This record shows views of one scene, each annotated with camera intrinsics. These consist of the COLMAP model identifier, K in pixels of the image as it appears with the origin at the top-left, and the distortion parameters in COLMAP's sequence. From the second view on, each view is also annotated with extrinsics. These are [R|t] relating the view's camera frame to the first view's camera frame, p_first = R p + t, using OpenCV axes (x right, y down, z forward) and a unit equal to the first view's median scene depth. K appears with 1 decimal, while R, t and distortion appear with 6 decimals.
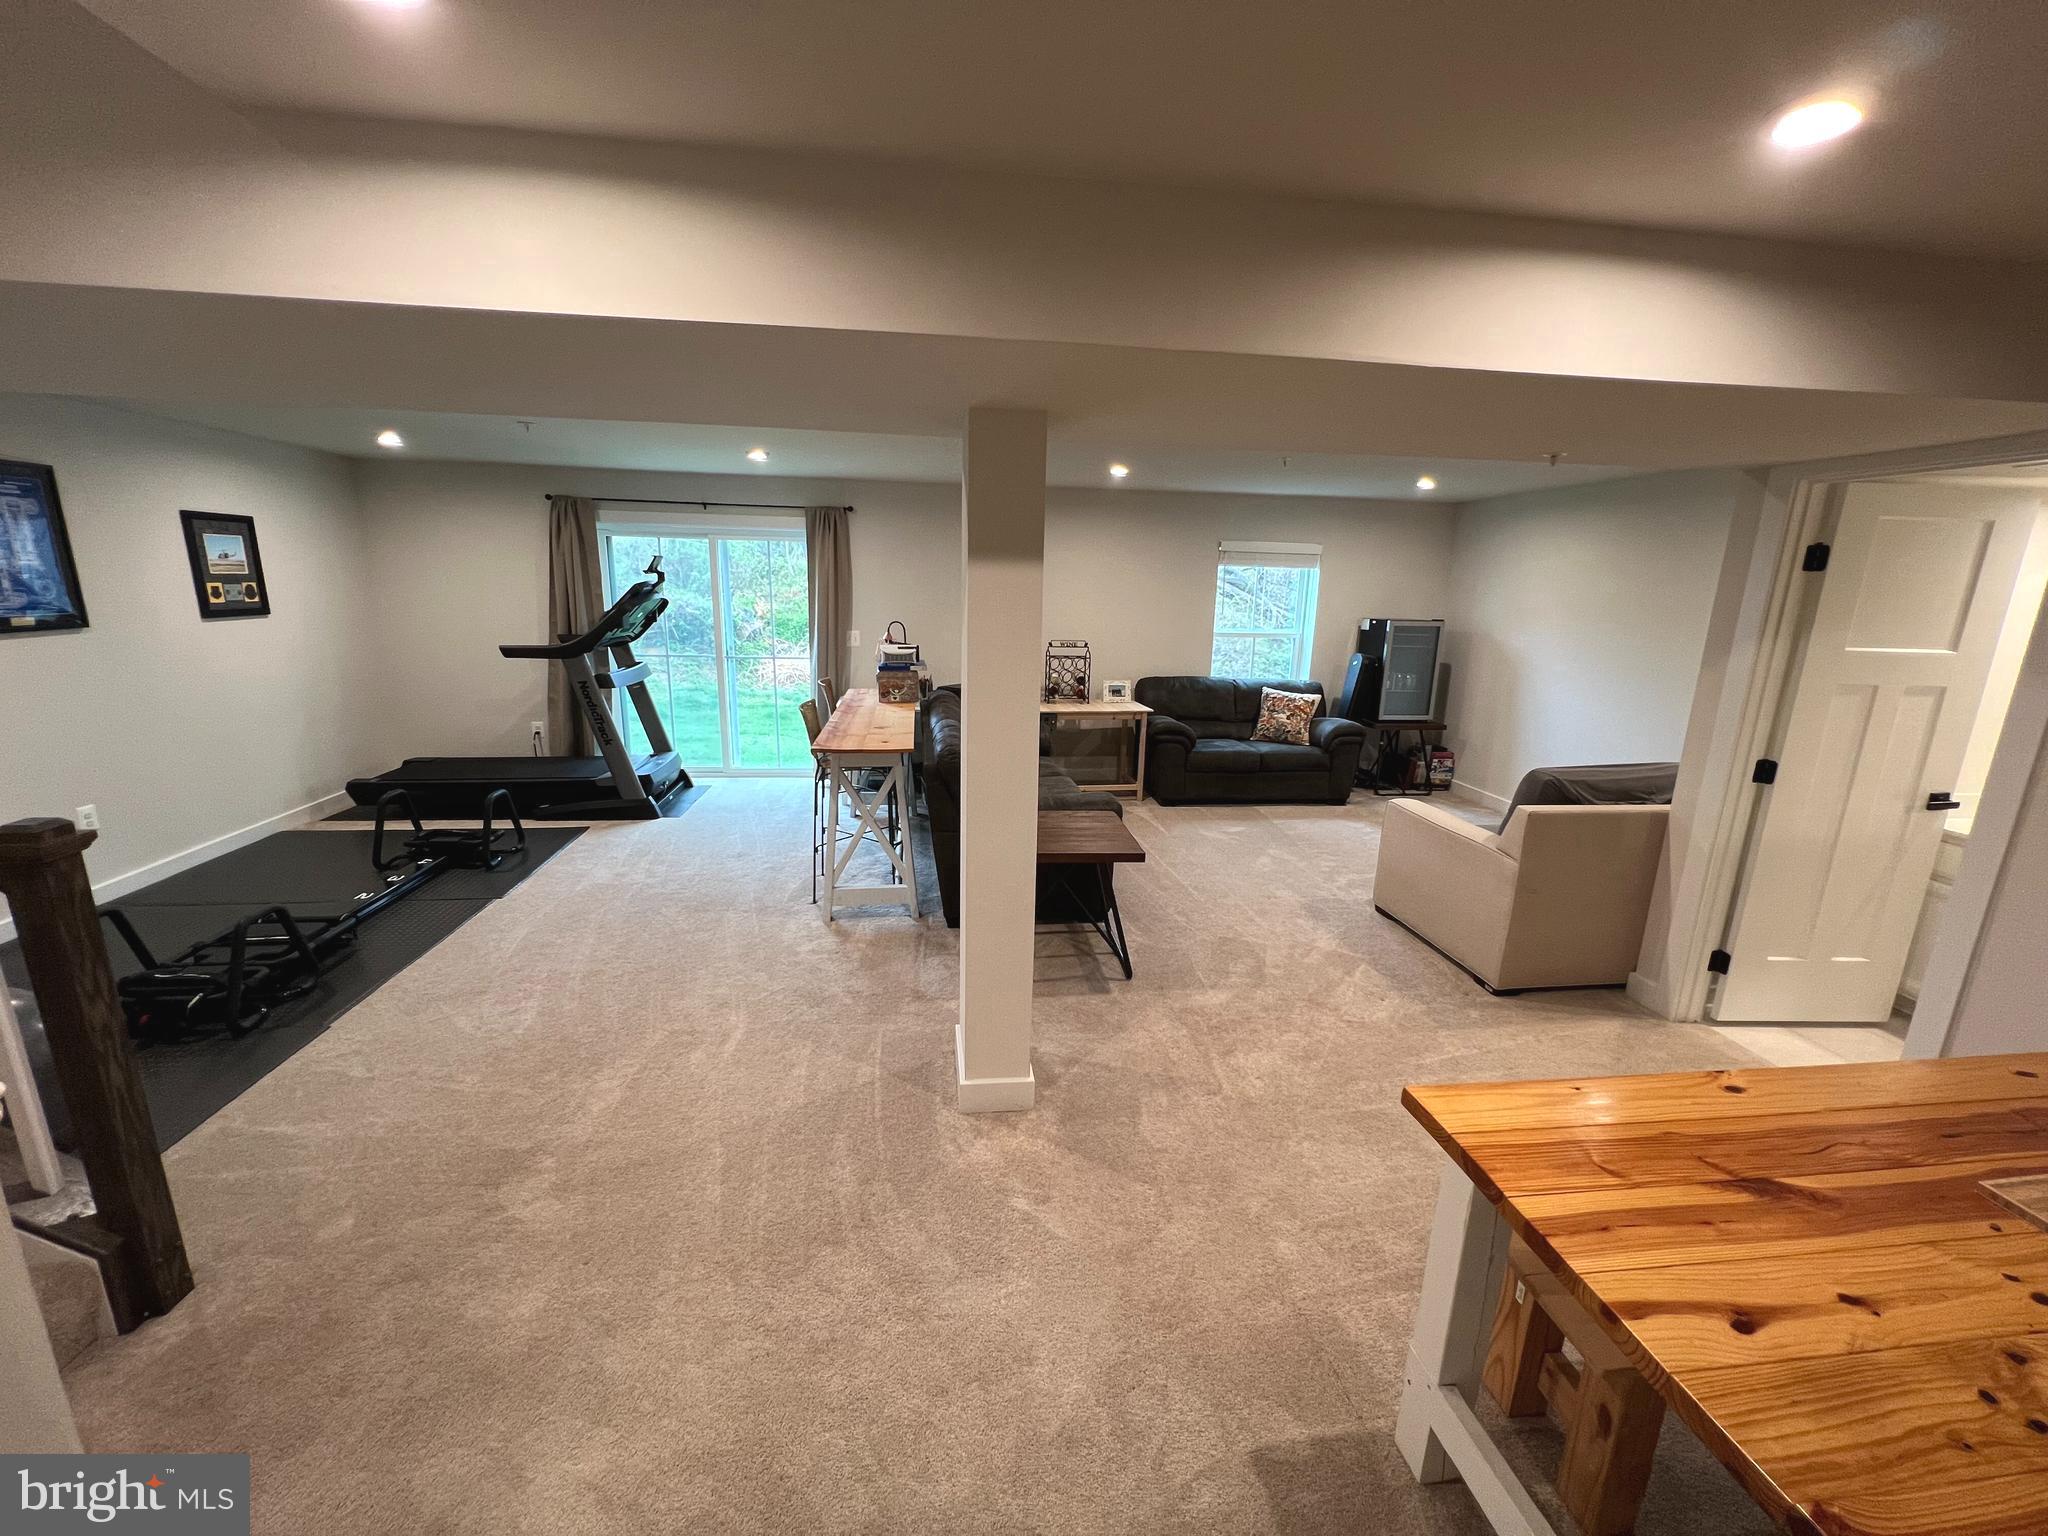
lens RADIAL K [[818.2, 0, 1024.0], [0, 818.2, 768.0], [0, 0, 1]] dist [0.011367, -0.000195]
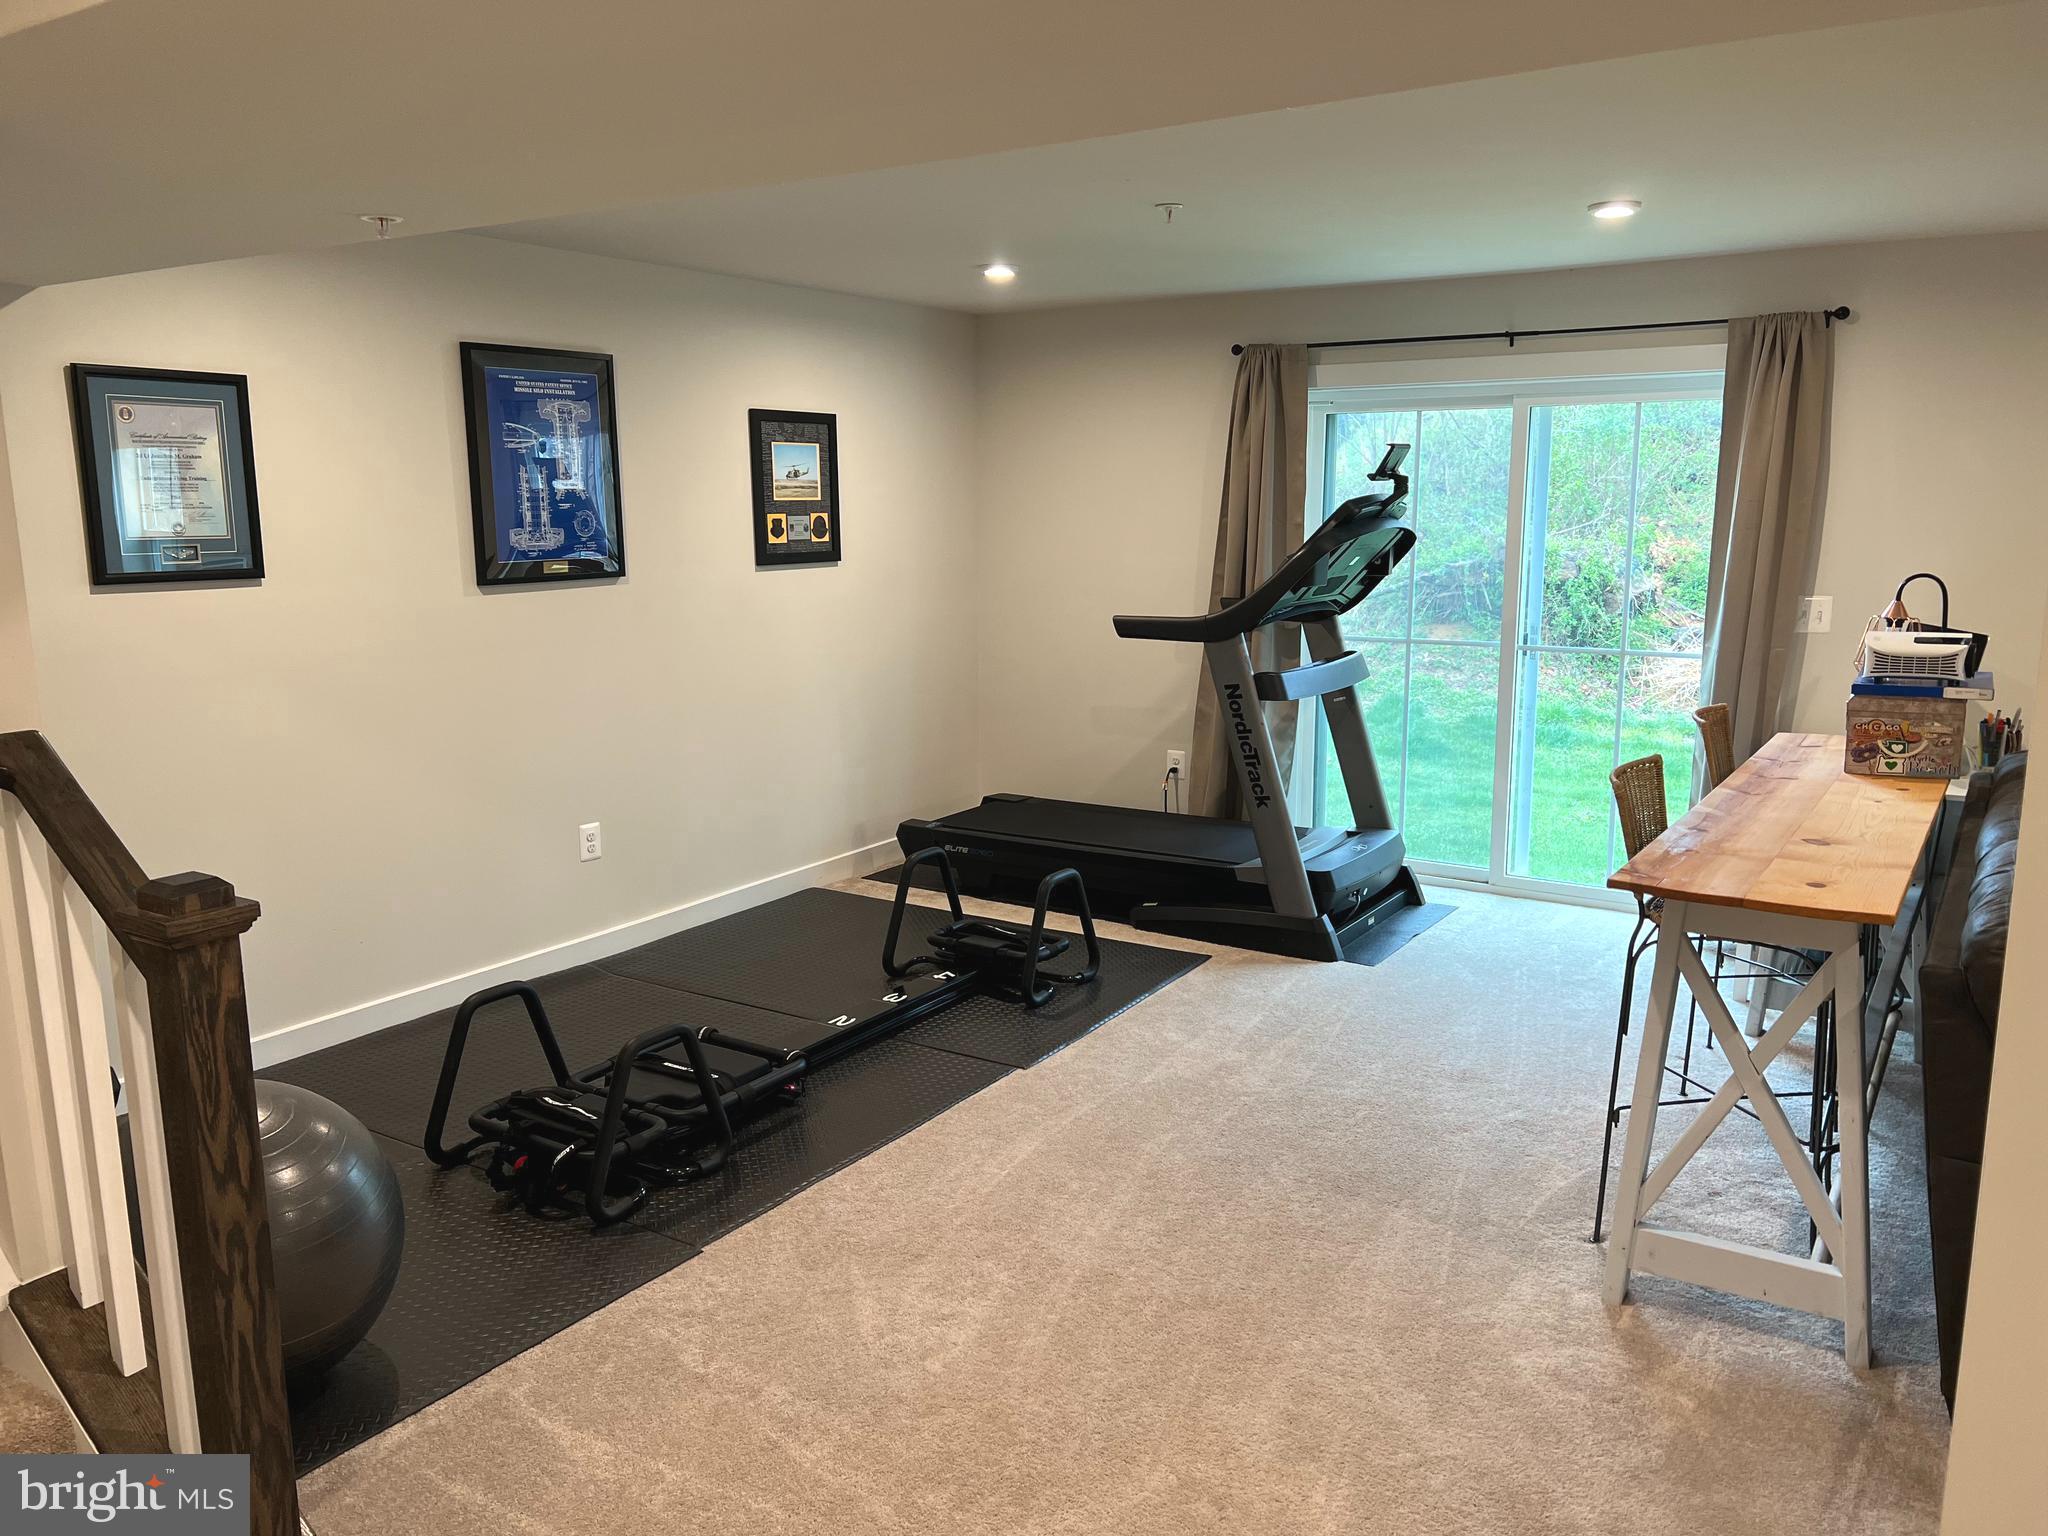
lens RADIAL K [[1552.9, 0, 1024.0], [0, 1552.9, 768.0], [0, 0, 1]] dist [0.101950, -0.127937]
pose [[0.766382, 0.086494, -0.636535, 0.009524], [-0.121920, 0.992468, -0.011931, -0.024878], [0.630709, 0.086750, 0.771155, 0.149868]]
